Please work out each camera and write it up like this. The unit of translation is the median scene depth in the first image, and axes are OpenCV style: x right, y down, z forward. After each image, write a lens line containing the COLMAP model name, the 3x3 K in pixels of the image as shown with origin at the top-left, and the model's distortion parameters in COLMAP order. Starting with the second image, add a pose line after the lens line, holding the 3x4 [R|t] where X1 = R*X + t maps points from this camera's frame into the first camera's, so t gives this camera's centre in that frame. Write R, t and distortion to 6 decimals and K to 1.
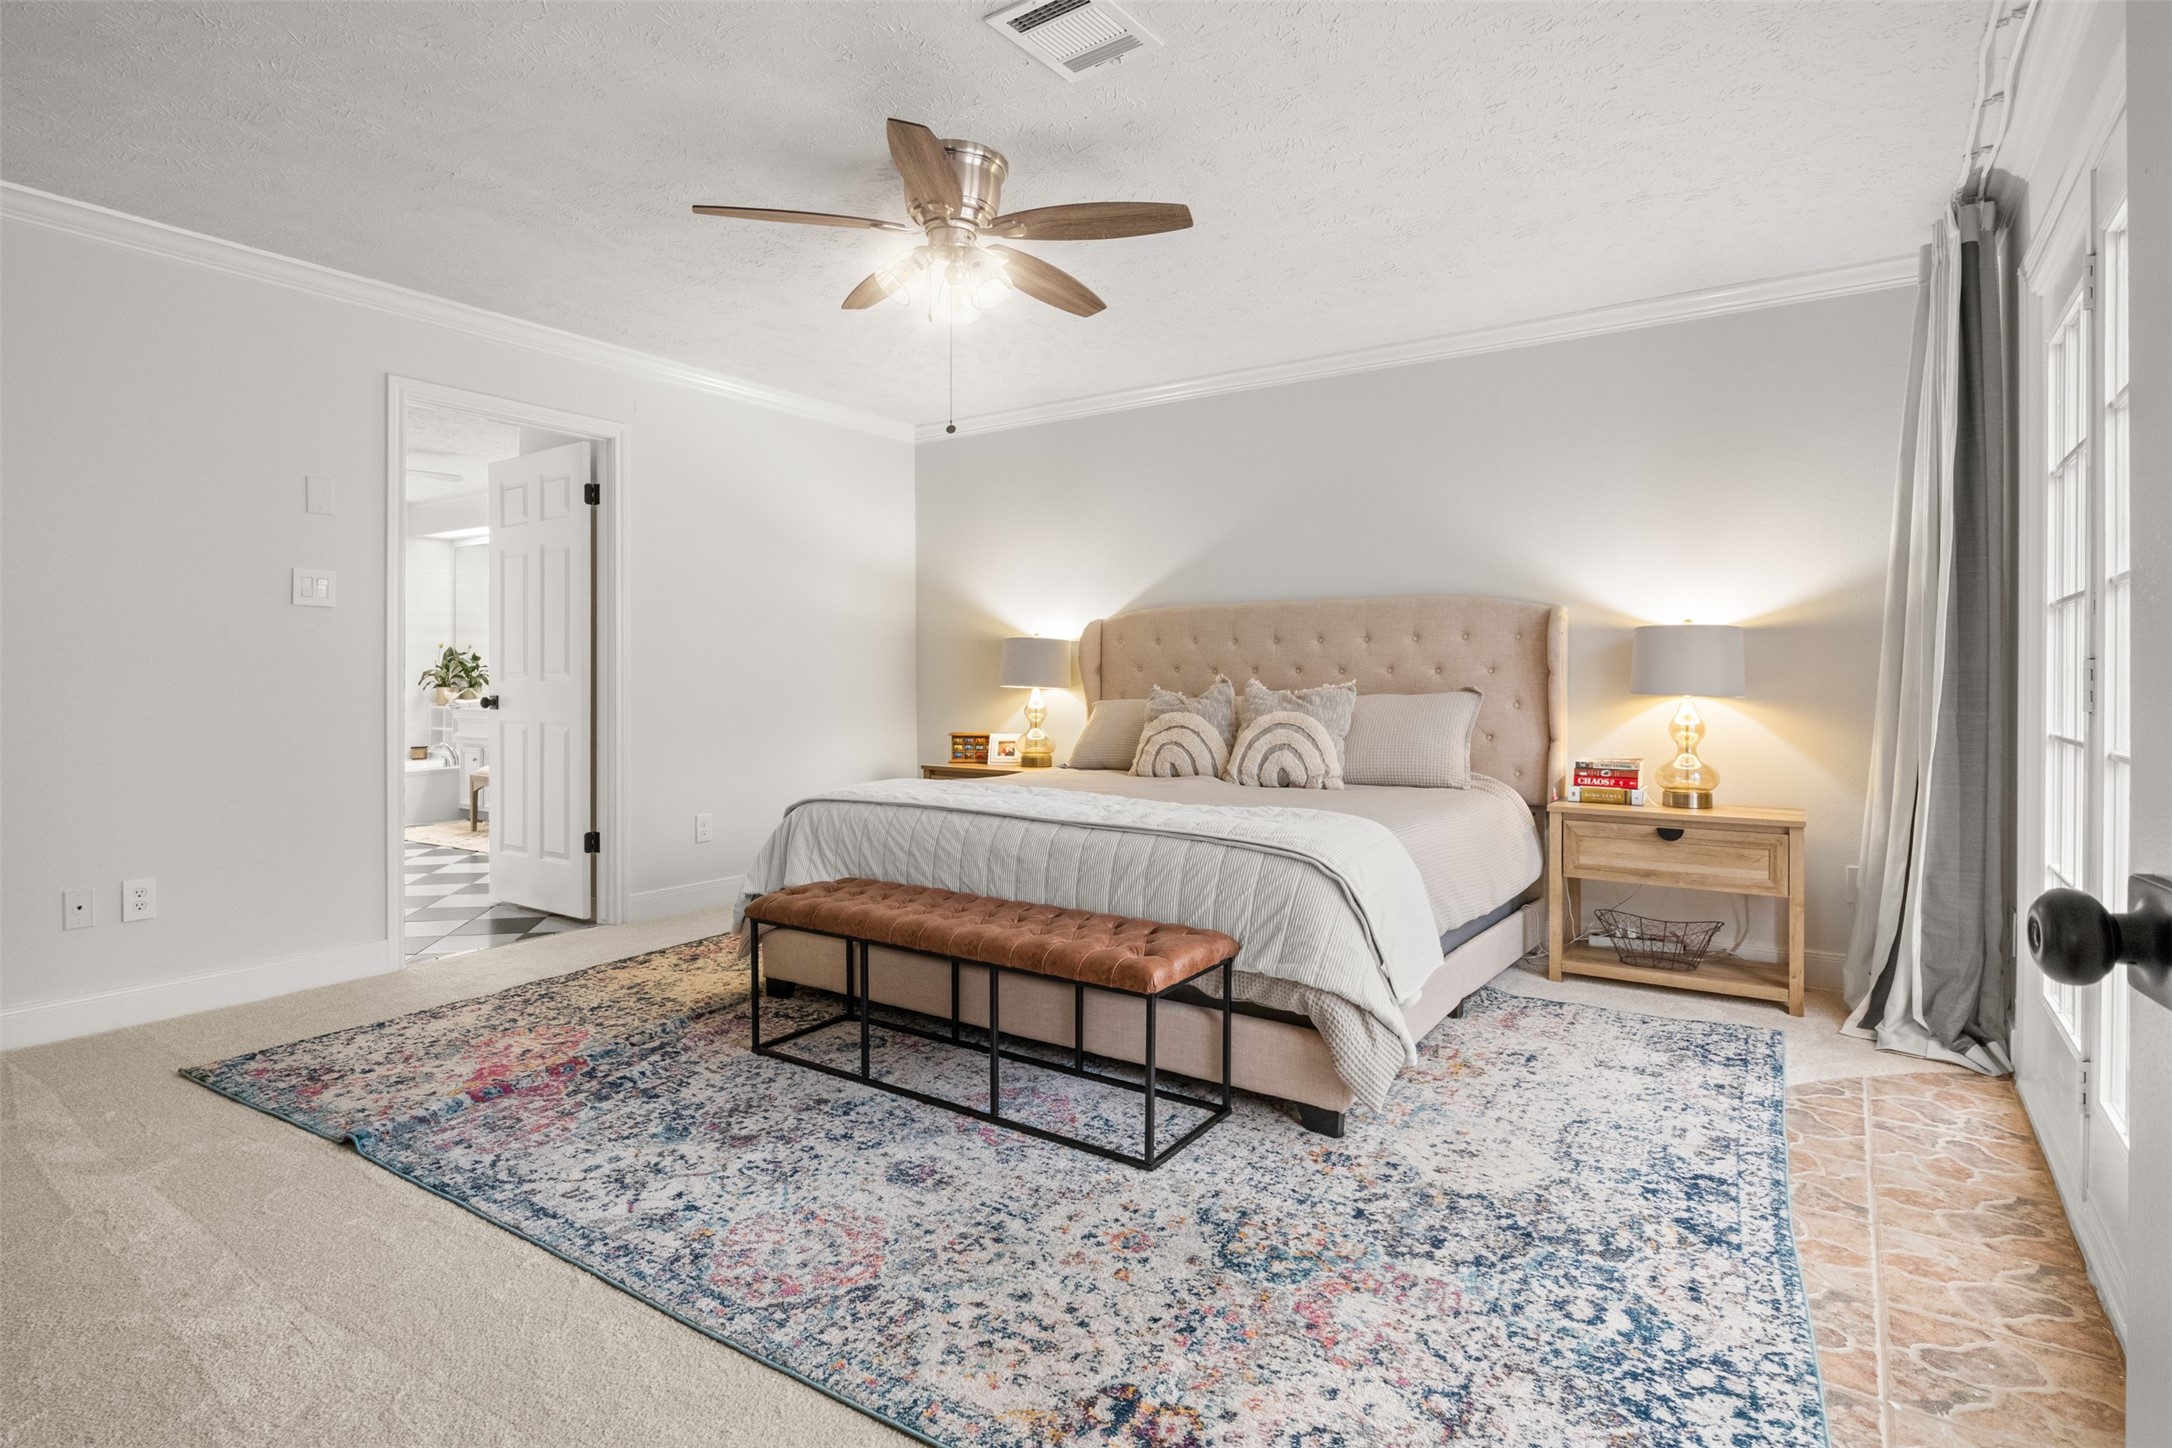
lens RADIAL K [[1089.1, 0, 1082.4], [0, 1089.1, 718.1], [0, 0, 1]] dist [-0.005429, -0.000709]
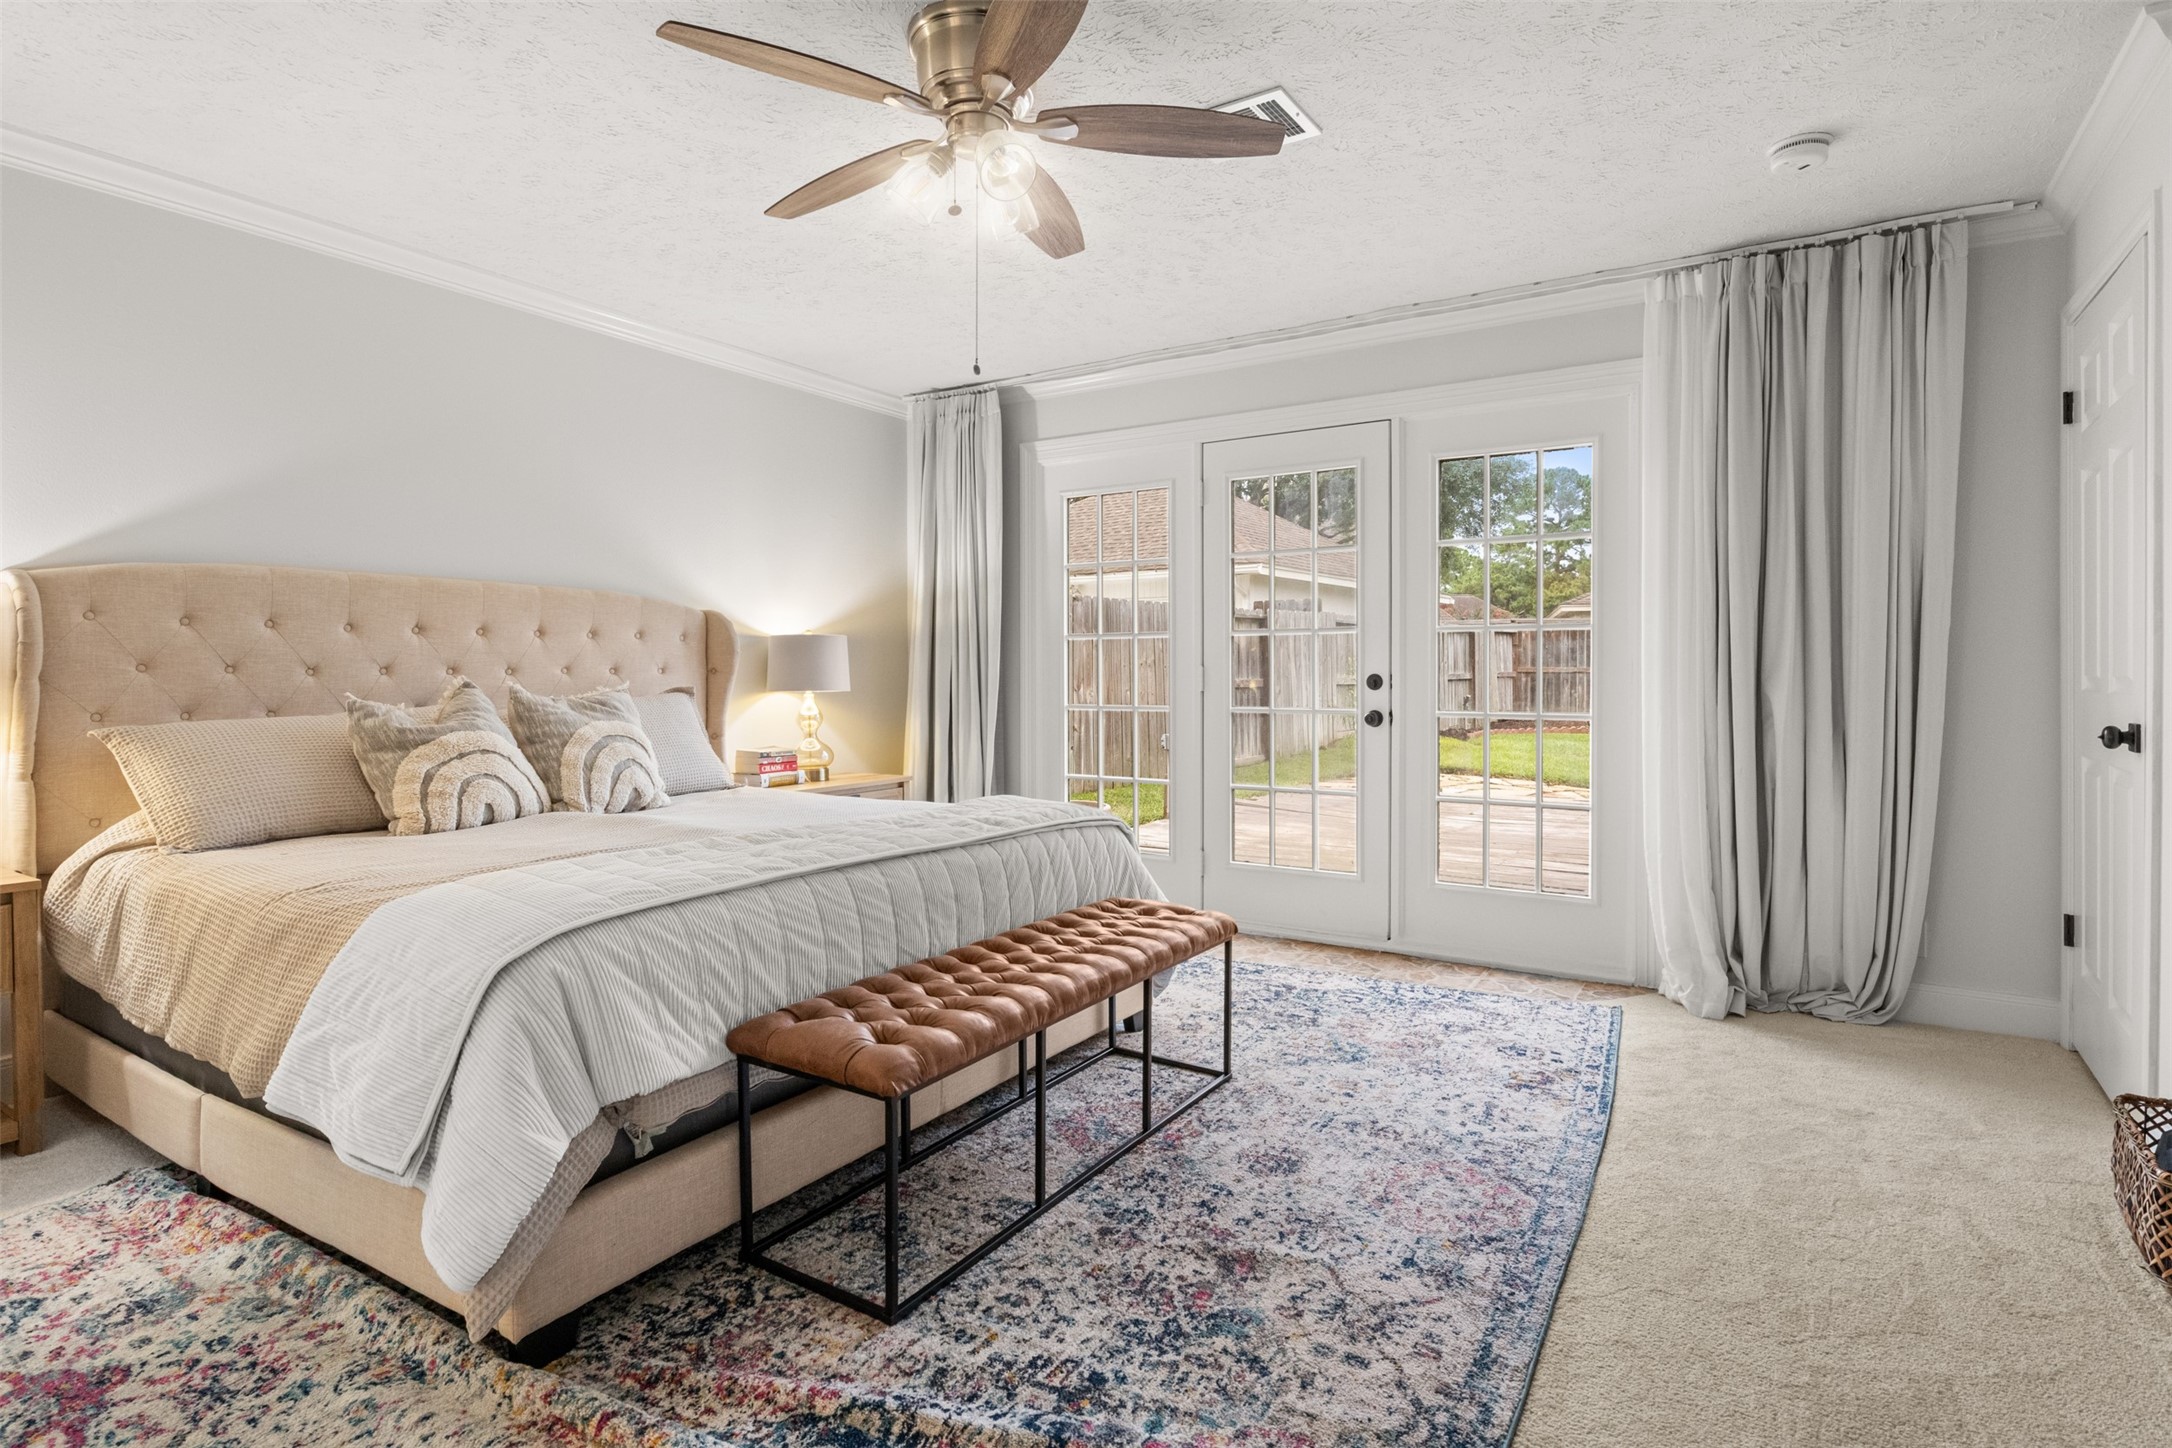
lens RADIAL K [[1089.1, 0, 1082.4], [0, 1089.1, 718.1], [0, 0, 1]] dist [-0.005429, -0.000709]
pose [[-0.026333, -0.042504, 0.998749, -1.036459], [0.041328, 0.998195, 0.043570, -0.047419], [-0.998799, 0.042424, -0.024529, 1.063658]]
